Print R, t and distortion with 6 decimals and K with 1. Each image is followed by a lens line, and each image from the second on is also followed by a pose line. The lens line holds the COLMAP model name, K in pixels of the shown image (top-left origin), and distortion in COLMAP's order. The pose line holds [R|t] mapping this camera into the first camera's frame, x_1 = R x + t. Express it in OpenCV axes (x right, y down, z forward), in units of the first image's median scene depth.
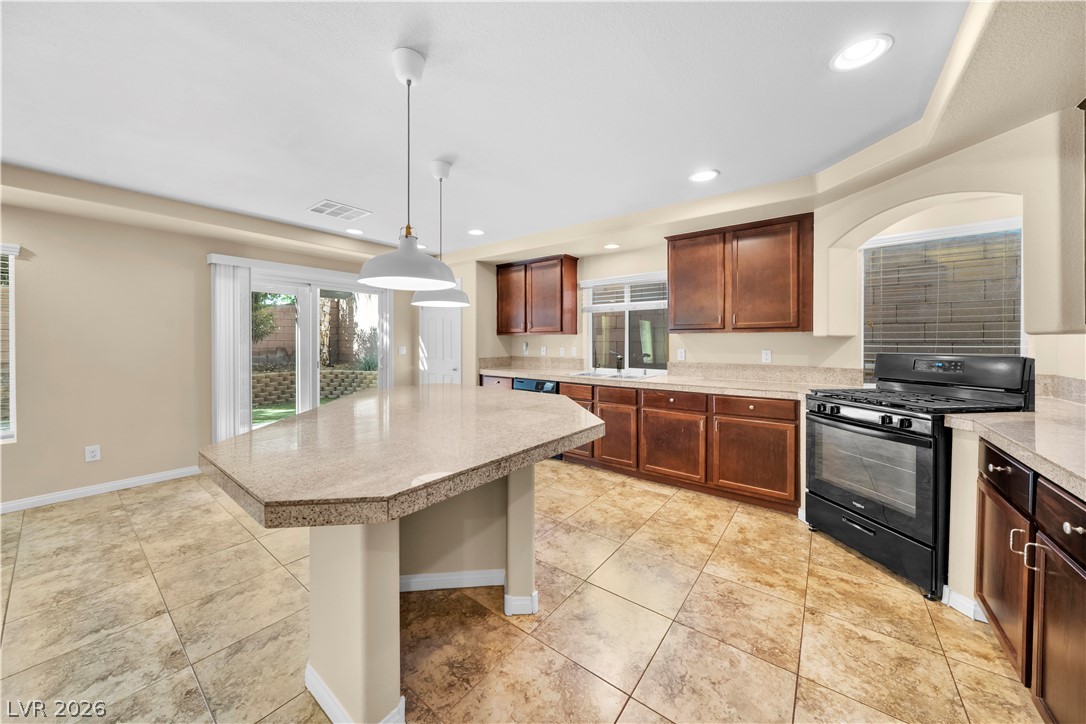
lens RADIAL K [[375.1, 0, 536.8], [0, 375.1, 343.8], [0, 0, 1]] dist [-0.003512, 0.000384]
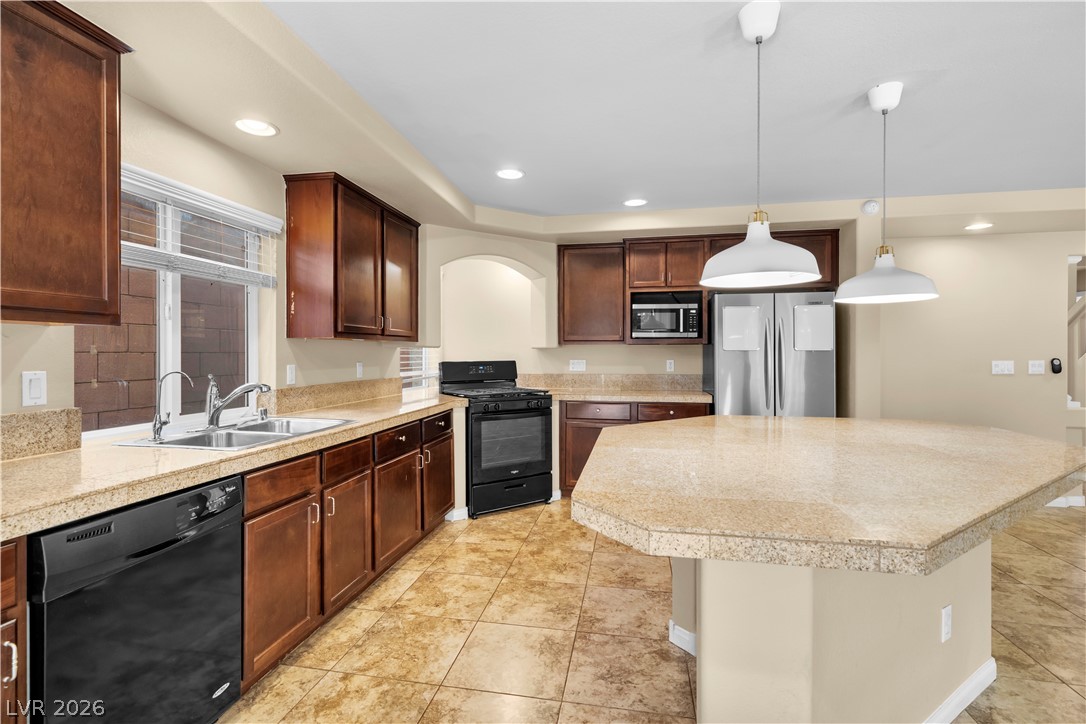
lens RADIAL K [[503.2, 0, 541.5], [0, 503.2, 354.8], [0, 0, 1]] dist [-0.000209, 0.000283]
pose [[-0.456926, -0.002358, 0.889502, -0.557942], [0.005303, 0.999971, 0.005375, -0.003848], [-0.889489, 0.007173, -0.456900, 1.192156]]
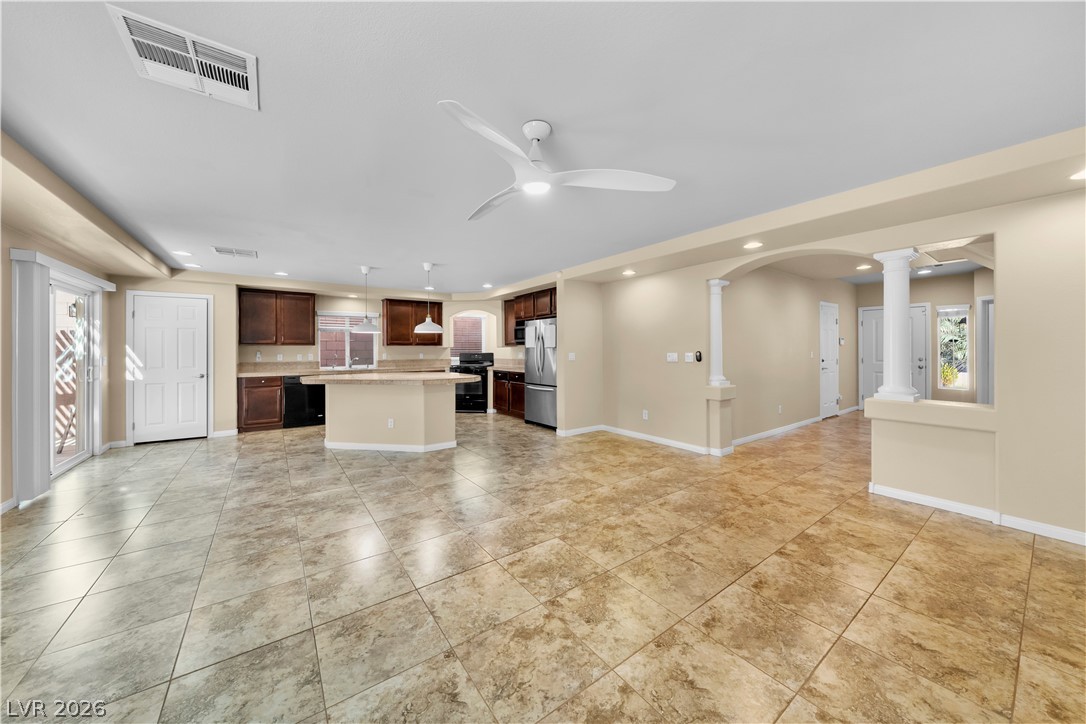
lens RADIAL K [[375.1, 0, 542.2], [0, 375.1, 347.8], [0, 0, 1]] dist [-0.003512, 0.000384]
pose [[0.271692, 0.003006, 0.962379, -1.531935], [0.012124, 0.999905, -0.006546, 0.007768], [-0.962308, 0.013446, 0.271630, -0.404665]]
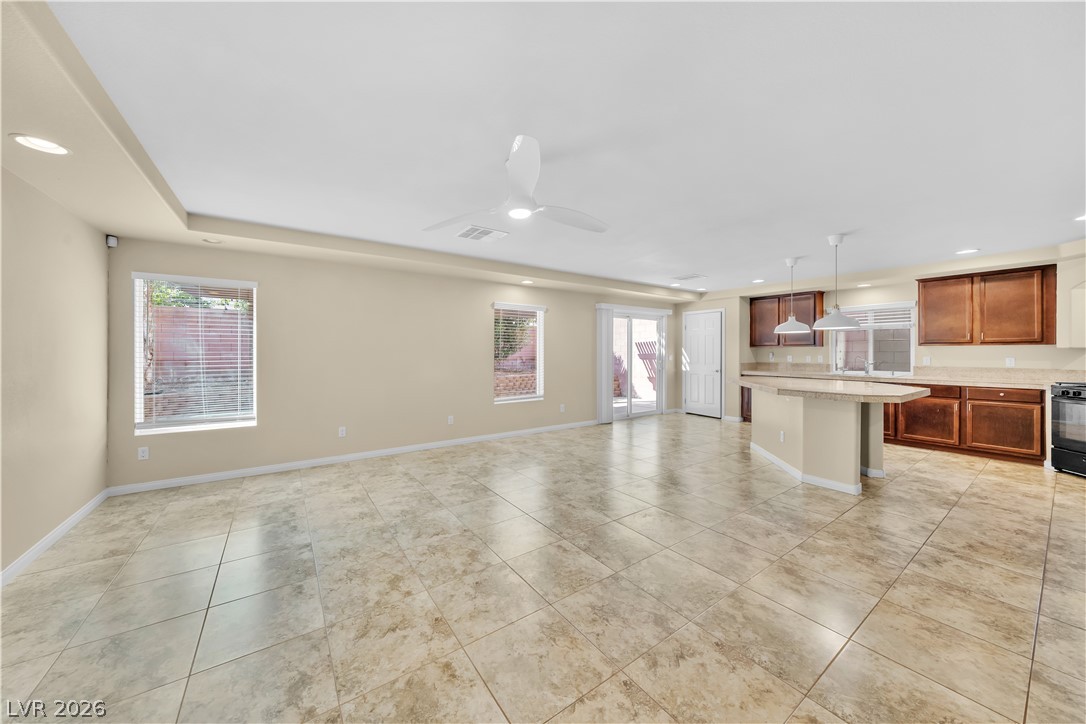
lens RADIAL K [[375.1, 0, 536.4], [0, 375.1, 352.9], [0, 0, 1]] dist [-0.003512, 0.000384]
pose [[0.955994, 0.001606, -0.293383, -0.707202], [-0.002638, 0.999992, -0.003122, 0.008237], [0.293375, 0.003758, 0.955990, -0.901048]]
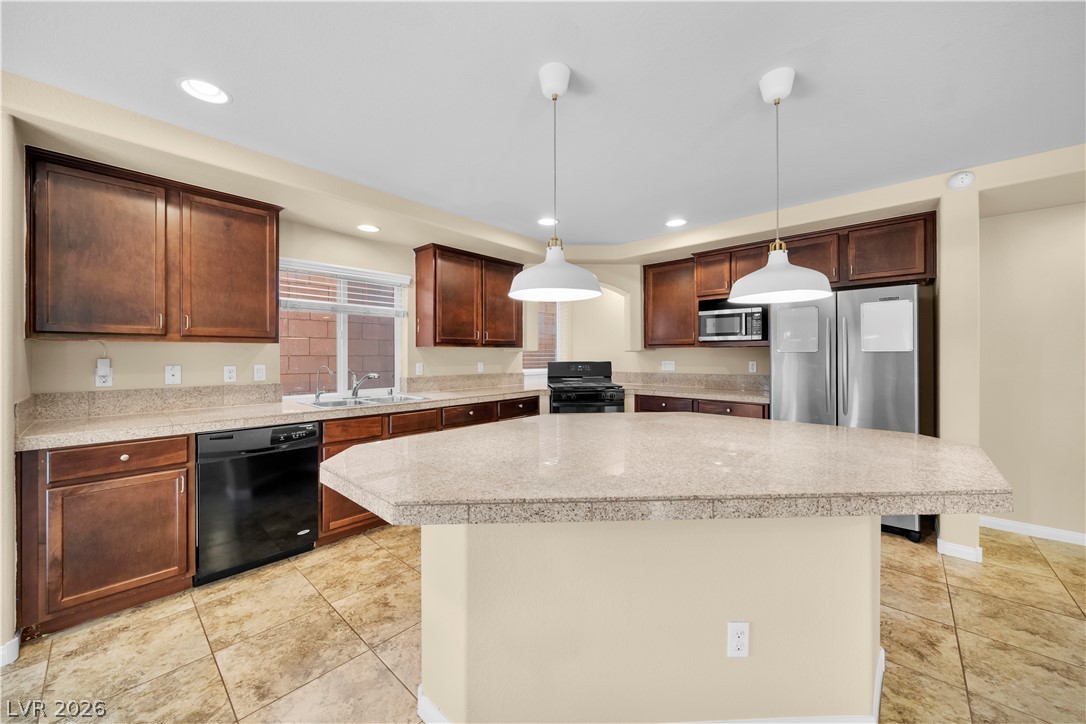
lens RADIAL K [[401.7, 0, 545.4], [0, 401.7, 354.4], [0, 0, 1]] dist [-0.002336, -0.000065]
pose [[0.070807, 0.002642, 0.997487, -0.702049], [0.008916, 0.999955, -0.003281, -0.001918], [-0.997450, 0.009126, 0.070781, 0.724284]]
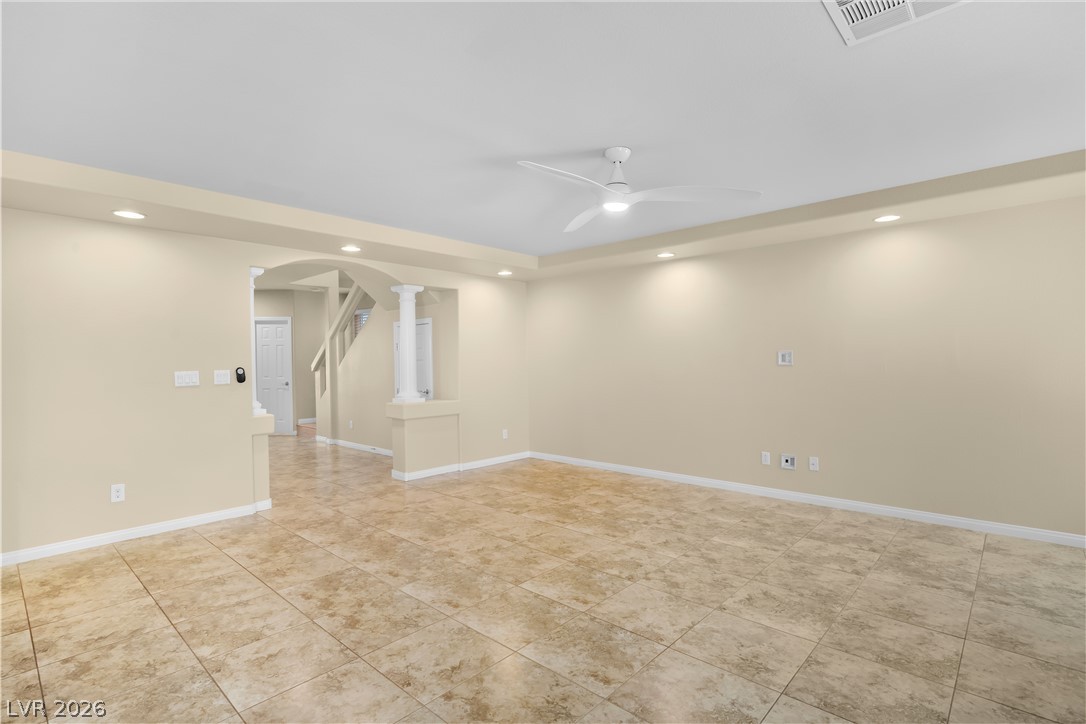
lens RADIAL K [[519.0, 0, 532.4], [0, 519.0, 362.0], [0, 0, 1]] dist [0.006165, 0.000856]
pose [[-0.995900, 0.011745, 0.089698, -0.879981], [0.012792, 0.999857, 0.011104, -0.000571], [-0.089555, 0.012206, -0.995907, 0.682265]]
